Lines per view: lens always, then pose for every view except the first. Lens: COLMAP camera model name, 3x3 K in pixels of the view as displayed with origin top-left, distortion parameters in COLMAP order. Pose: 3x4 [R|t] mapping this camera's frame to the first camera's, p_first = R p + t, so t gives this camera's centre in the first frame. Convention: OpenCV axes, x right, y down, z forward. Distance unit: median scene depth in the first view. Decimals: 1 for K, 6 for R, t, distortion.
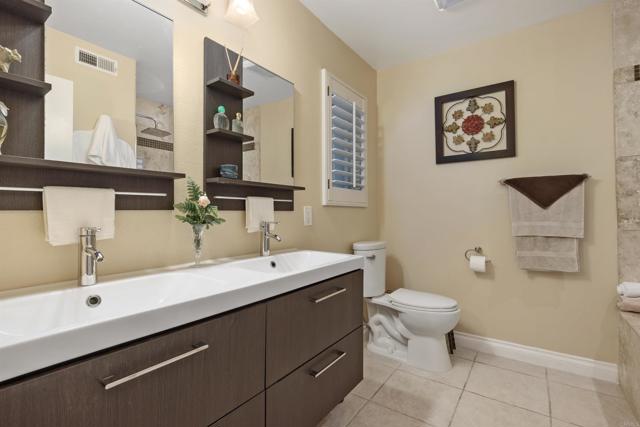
lens RADIAL K [[300.2, 0, 320.0], [0, 300.2, 213.5], [0, 0, 1]] dist [-0.011485, -0.000102]
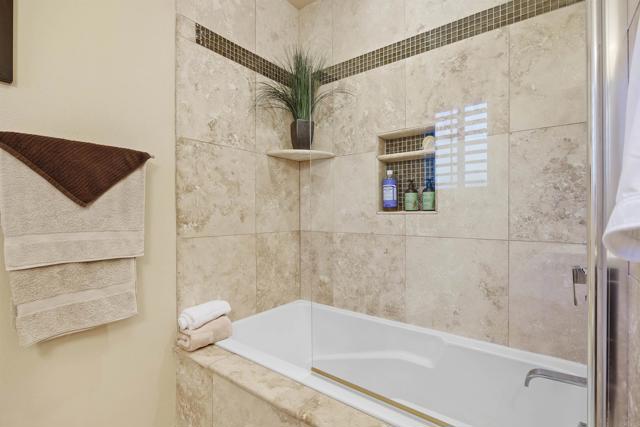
lens RADIAL K [[306.5, 0, 317.6], [0, 306.5, 212.6], [0, 0, 1]] dist [-0.005216, -0.000559]
pose [[0.045494, 0.003453, 0.998959, 0.280752], [-0.005852, 0.999978, -0.003190, -0.007139], [-0.998947, -0.005701, 0.045513, 0.626824]]
